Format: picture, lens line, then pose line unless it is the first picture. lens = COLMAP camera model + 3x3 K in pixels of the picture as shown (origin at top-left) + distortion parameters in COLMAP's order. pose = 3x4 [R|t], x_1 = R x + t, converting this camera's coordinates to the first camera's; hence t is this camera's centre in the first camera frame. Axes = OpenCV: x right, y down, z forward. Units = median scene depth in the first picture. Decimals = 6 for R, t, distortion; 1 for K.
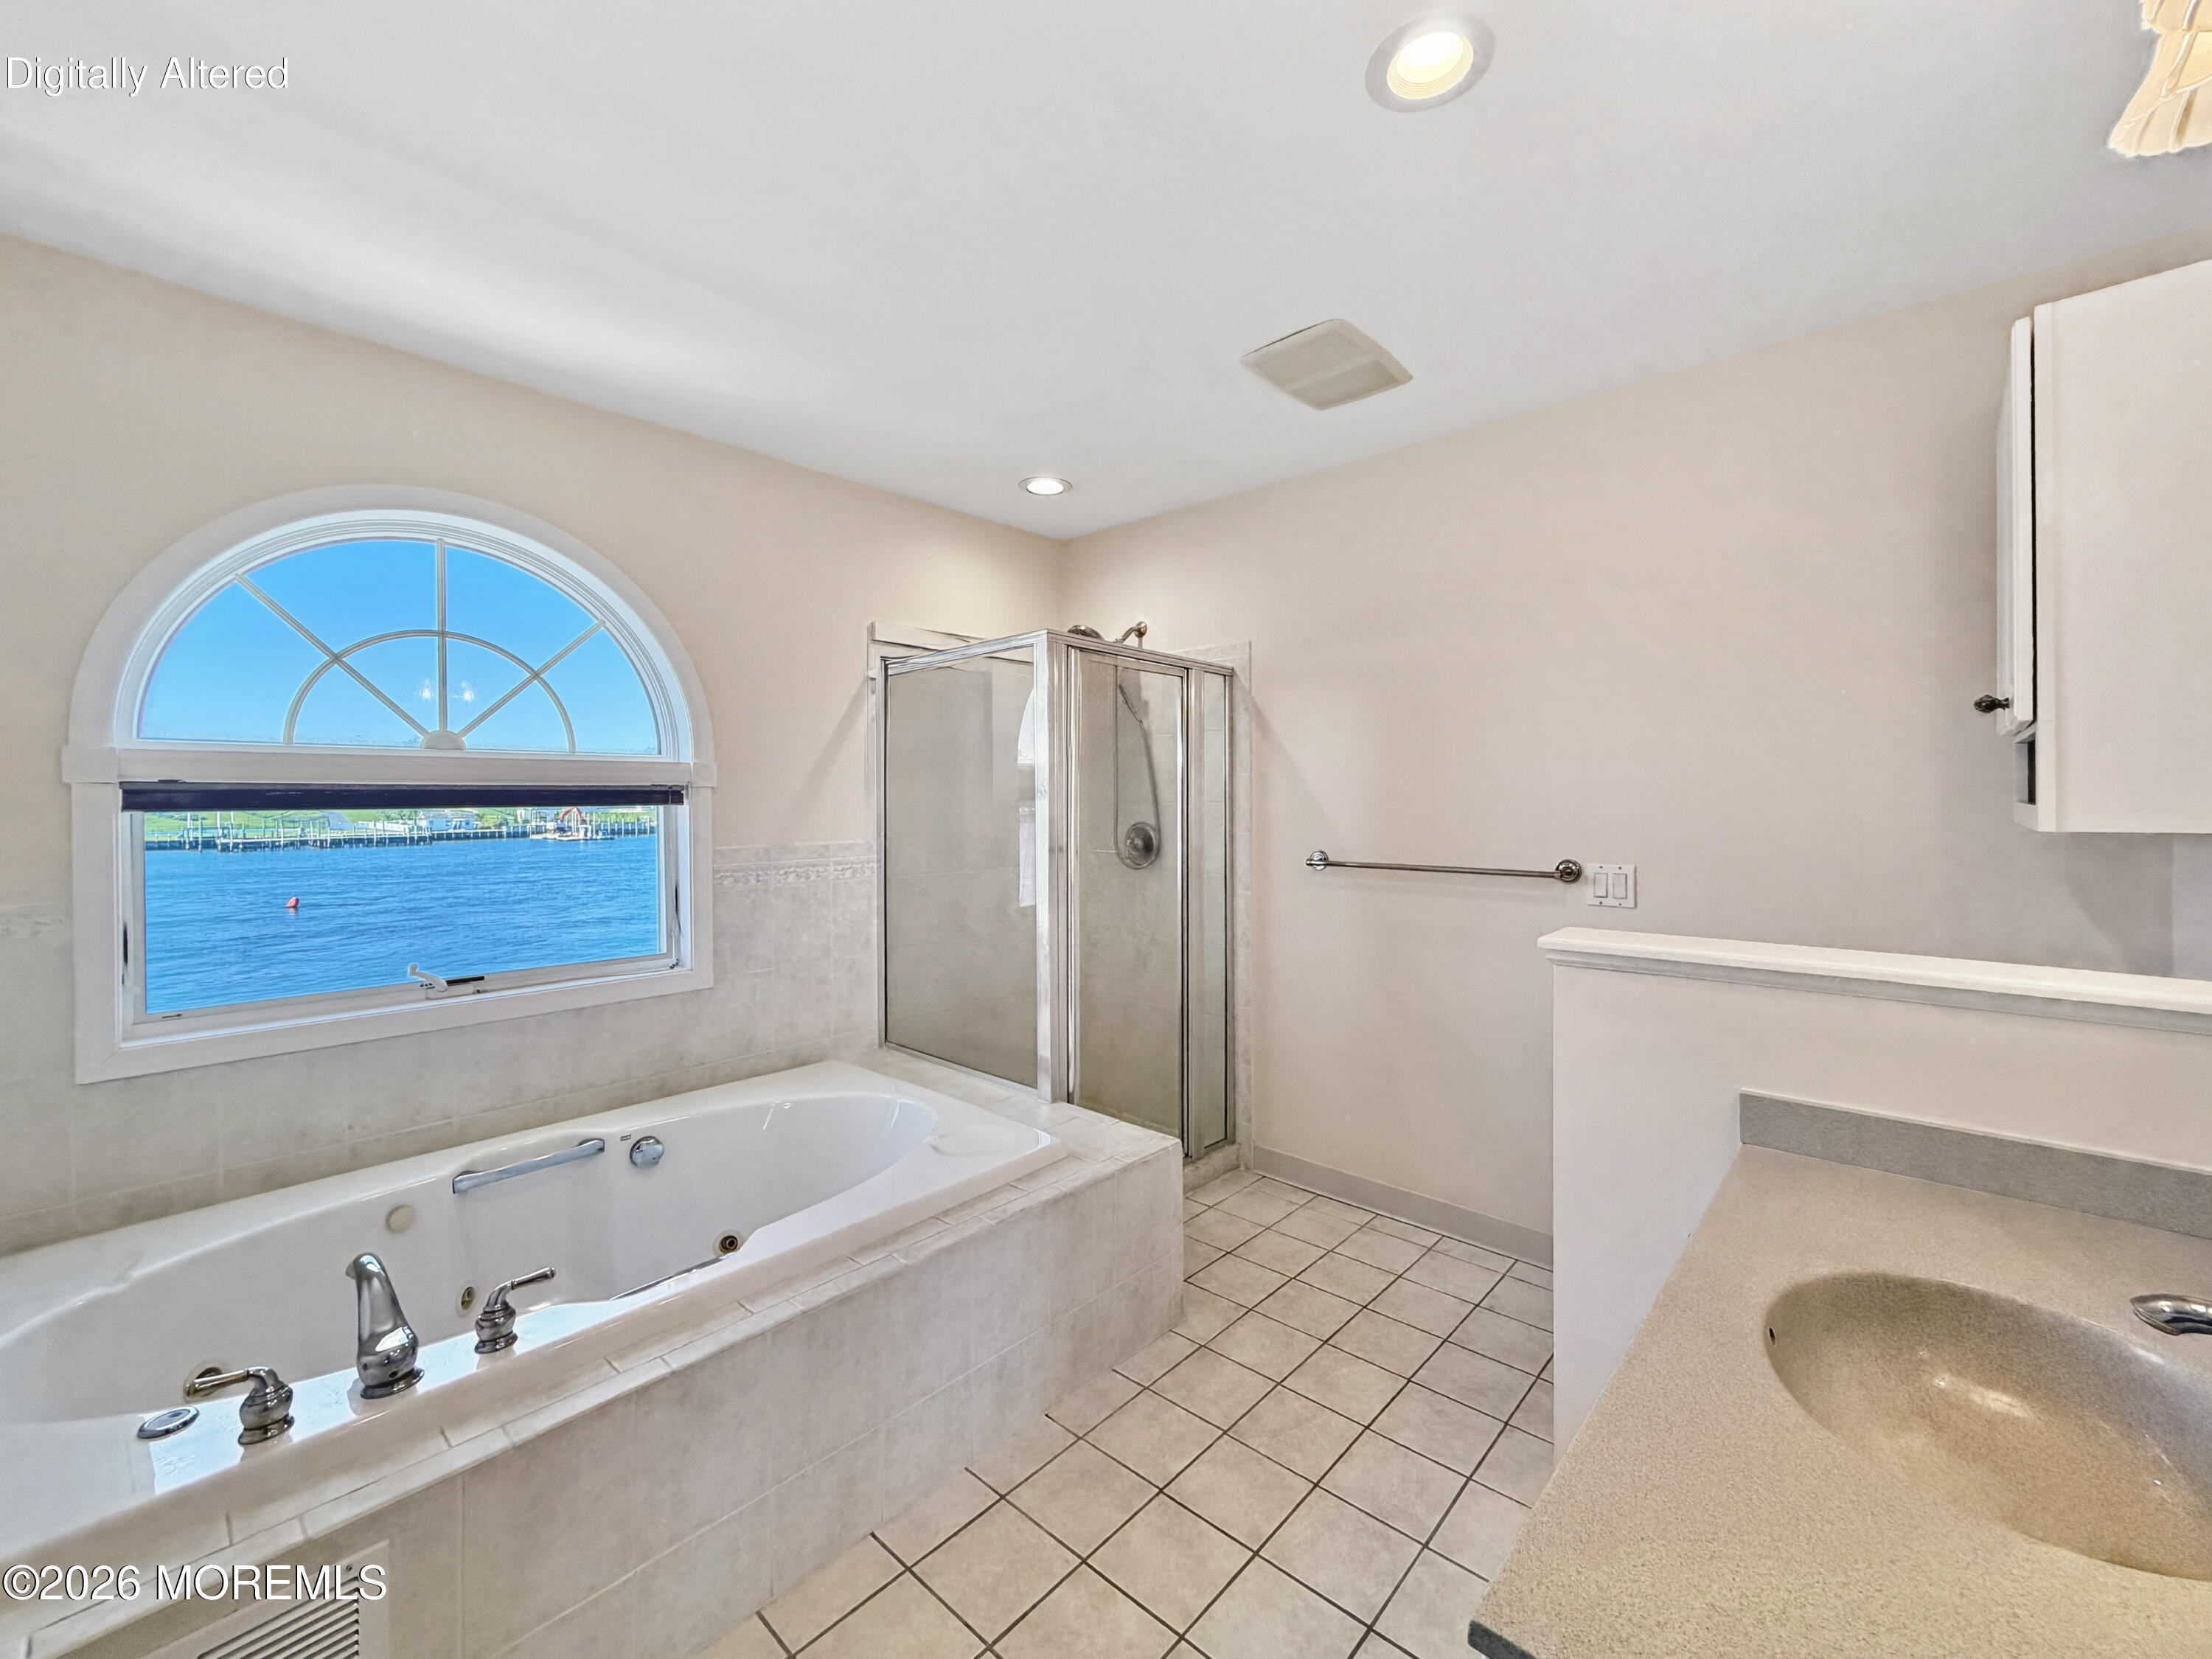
lens RADIAL K [[898.0, 0, 1105.8], [0, 898.0, 808.4], [0, 0, 1]] dist [-0.000160, 0.001990]
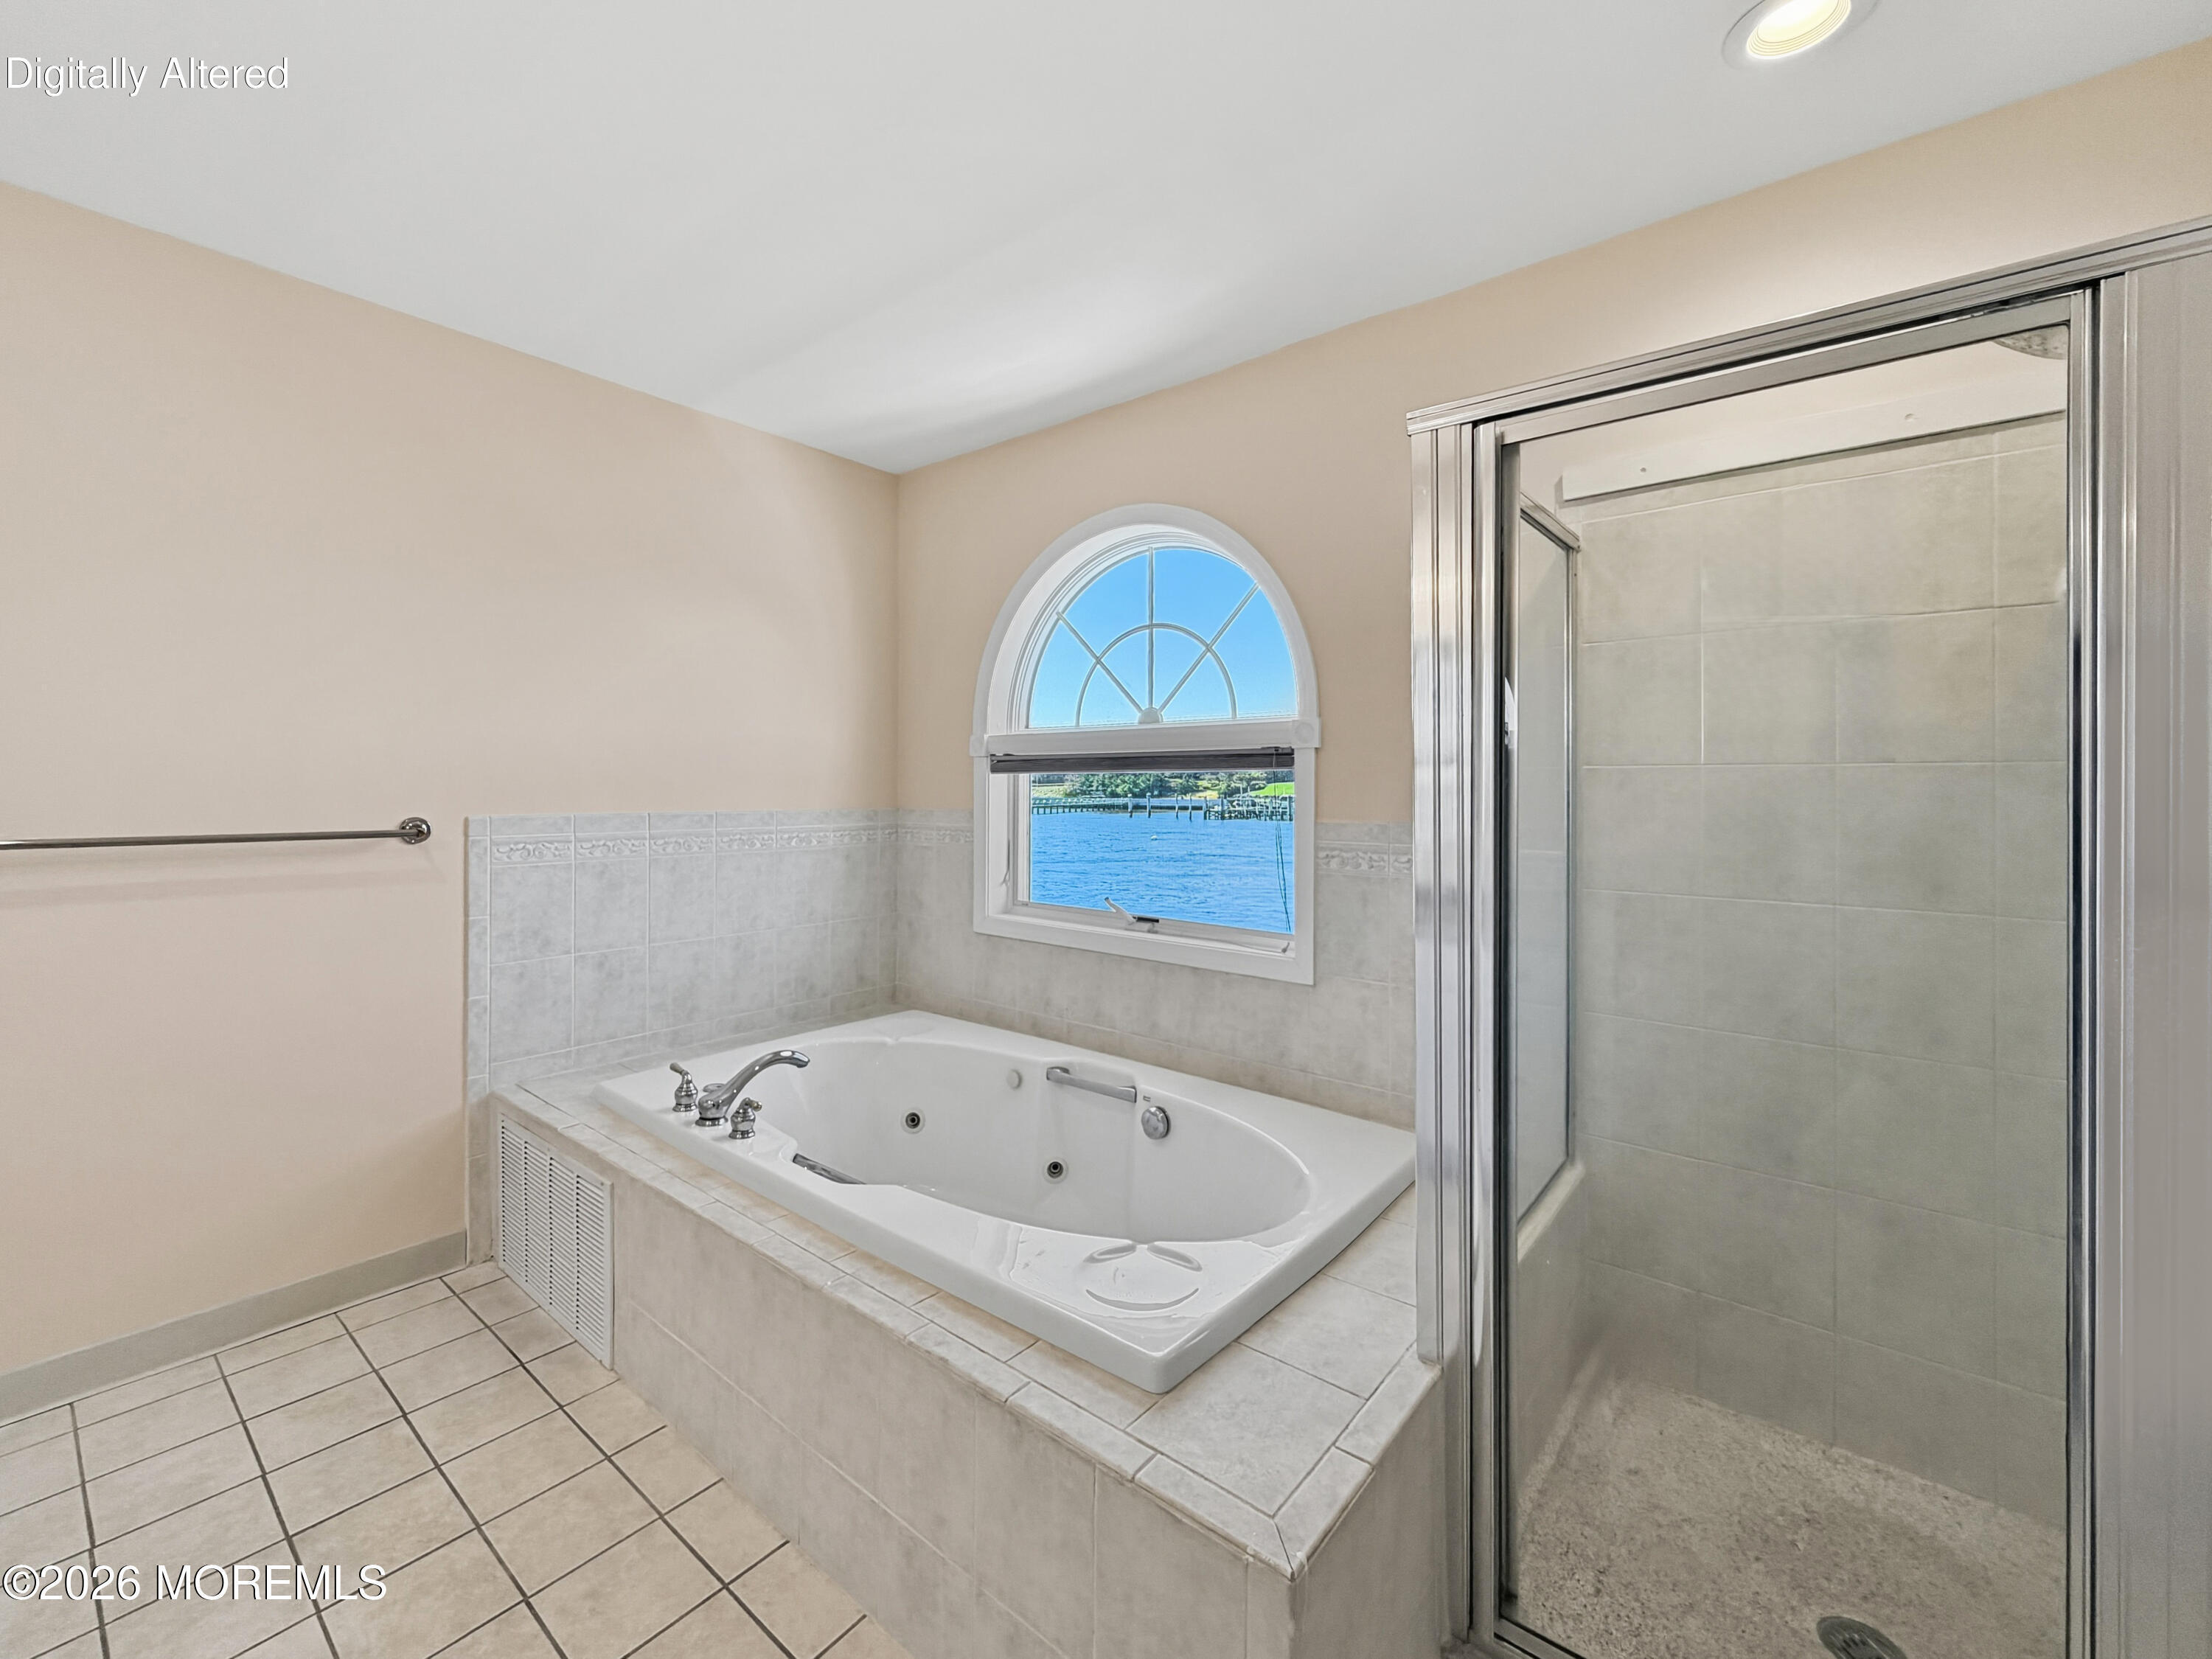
lens RADIAL K [[898.0, 0, 1085.5], [0, 898.0, 808.8], [0, 0, 1]] dist [-0.000160, 0.001990]
pose [[0.069358, 0.023877, -0.997306, 0.448255], [-0.022666, 0.999493, 0.022353, 0.022637], [0.997334, 0.021055, 0.069864, 0.842364]]
